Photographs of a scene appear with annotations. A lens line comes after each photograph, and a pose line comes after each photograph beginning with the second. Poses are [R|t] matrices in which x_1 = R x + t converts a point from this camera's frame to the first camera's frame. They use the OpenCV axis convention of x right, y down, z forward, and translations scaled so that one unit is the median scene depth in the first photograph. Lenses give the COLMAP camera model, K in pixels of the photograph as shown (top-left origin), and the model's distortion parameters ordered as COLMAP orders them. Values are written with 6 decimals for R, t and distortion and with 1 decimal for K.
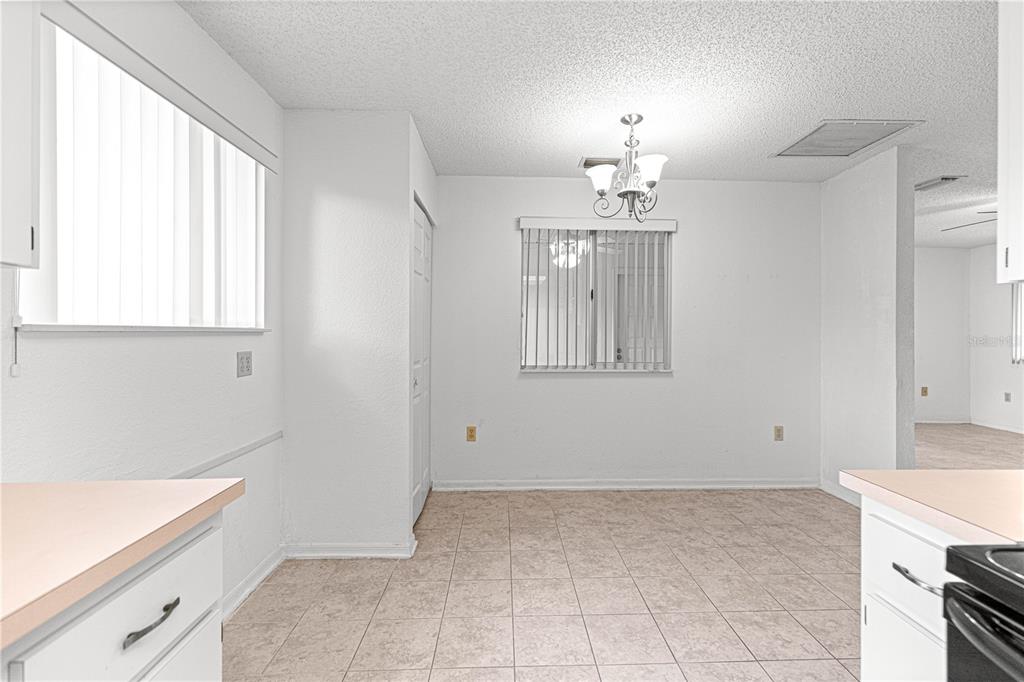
lens RADIAL K [[461.6, 0, 520.2], [0, 461.6, 335.6], [0, 0, 1]] dist [0.011294, -0.002849]
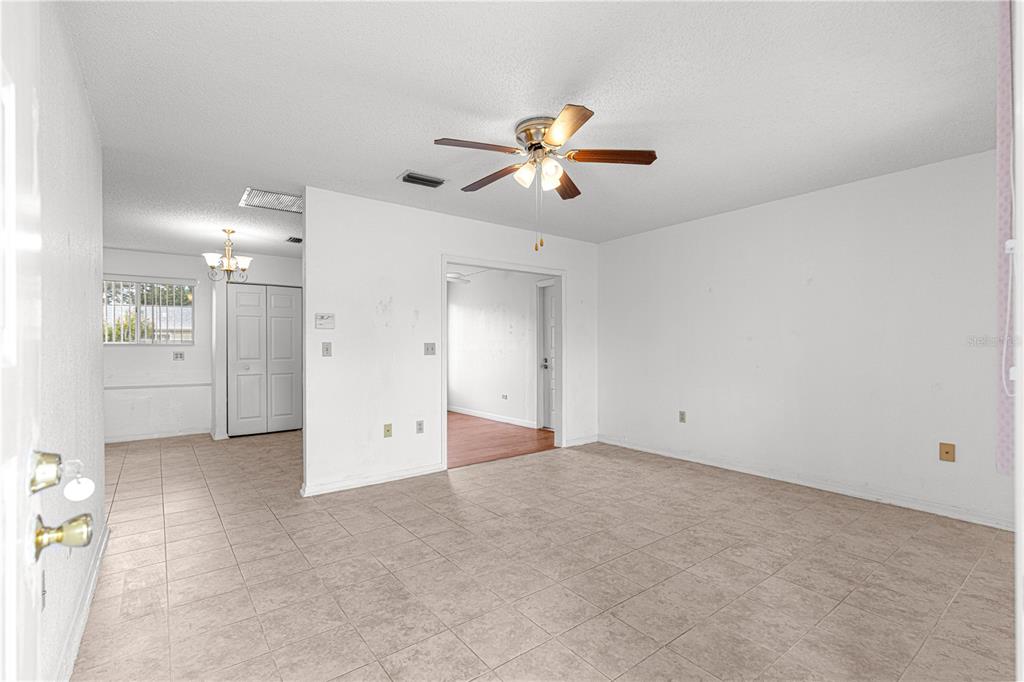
lens RADIAL K [[461.6, 0, 519.8], [0, 461.6, 347.5], [0, 0, 1]] dist [0.011294, -0.002849]
pose [[0.581182, -0.008985, -0.813724, 2.055727], [0.000194, 0.999941, -0.010903, 0.029590], [0.813773, 0.006179, 0.581149, 0.722909]]
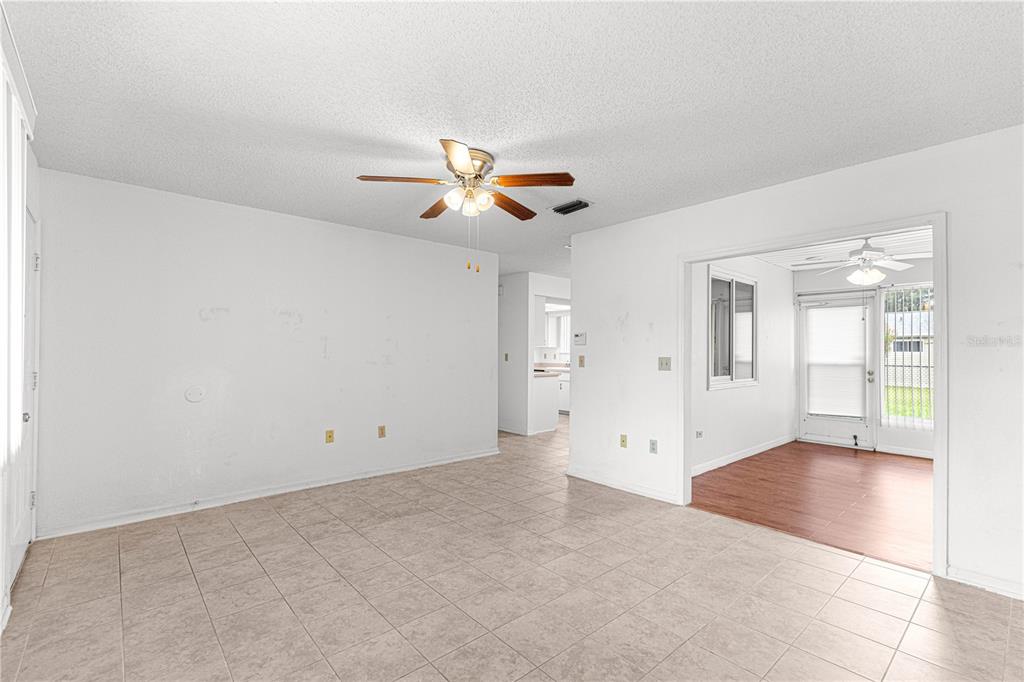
lens RADIAL K [[461.6, 0, 522.5], [0, 461.6, 346.5], [0, 0, 1]] dist [0.011294, -0.002849]
pose [[-0.771350, -0.019293, -0.636119, 1.875661], [-0.018946, 0.999793, -0.007349, -0.011009], [0.636129, 0.006384, -0.771556, 2.010534]]
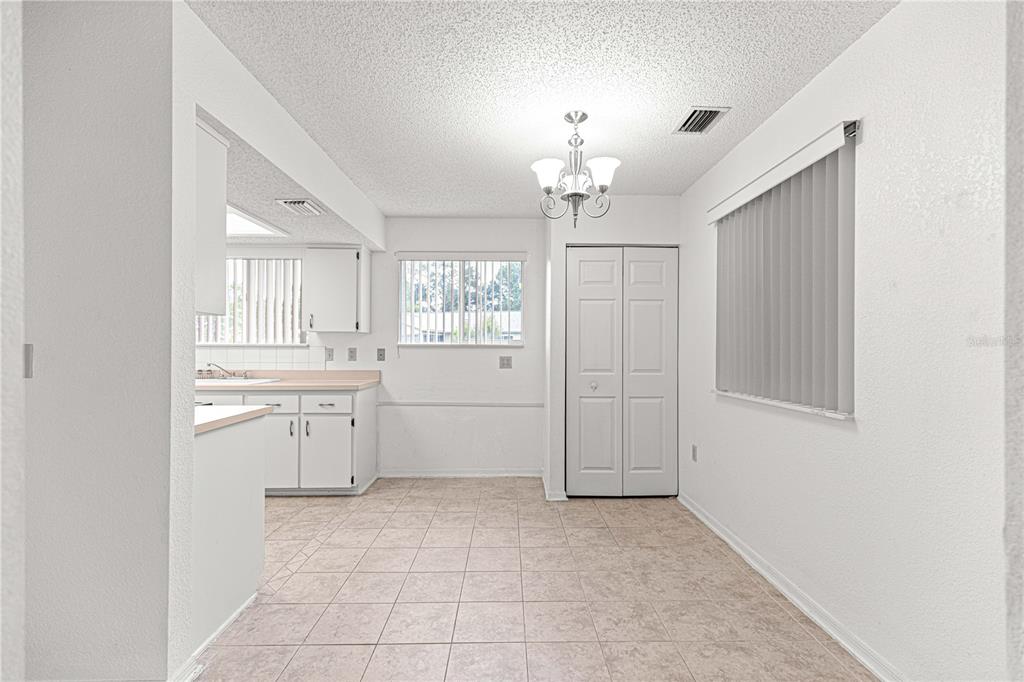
lens RADIAL K [[461.6, 0, 522.6], [0, 461.6, 345.7], [0, 0, 1]] dist [0.011294, -0.002849]
pose [[-0.012061, -0.013470, -0.999837, 0.987785], [-0.012028, 0.999839, -0.013325, 0.009906], [0.999855, 0.011865, -0.012221, 0.755799]]
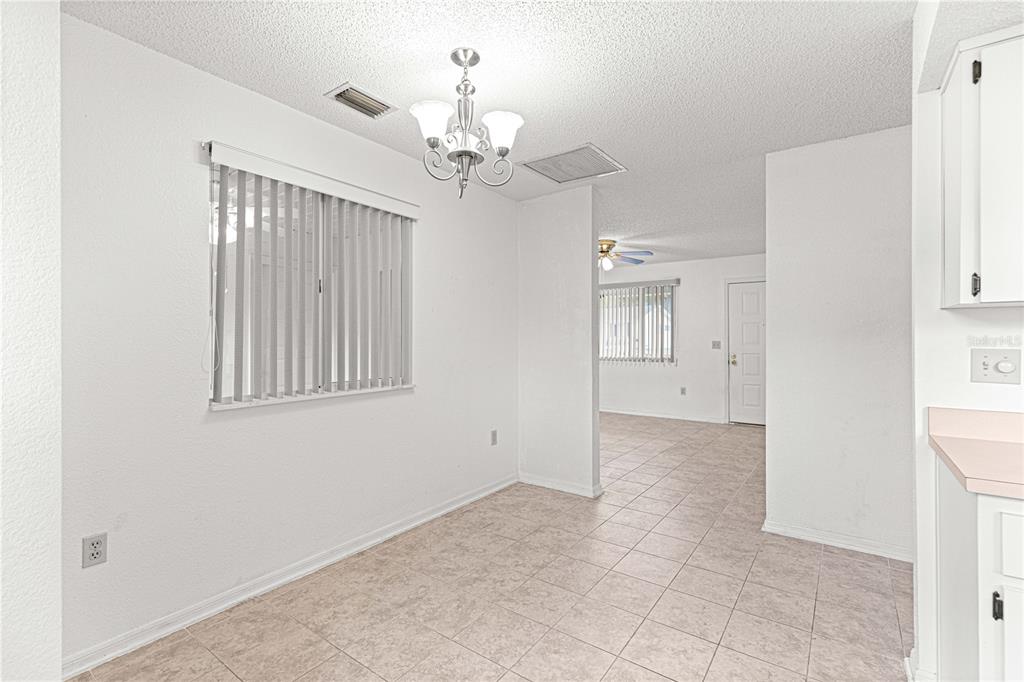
lens RADIAL K [[461.6, 0, 515.3], [0, 461.6, 336.8], [0, 0, 1]] dist [0.011294, -0.002849]
pose [[0.619327, -0.003529, 0.785125, -0.250376], [0.011143, 0.999929, -0.004295, -0.007047], [-0.785054, 0.011409, 0.619322, 0.393335]]
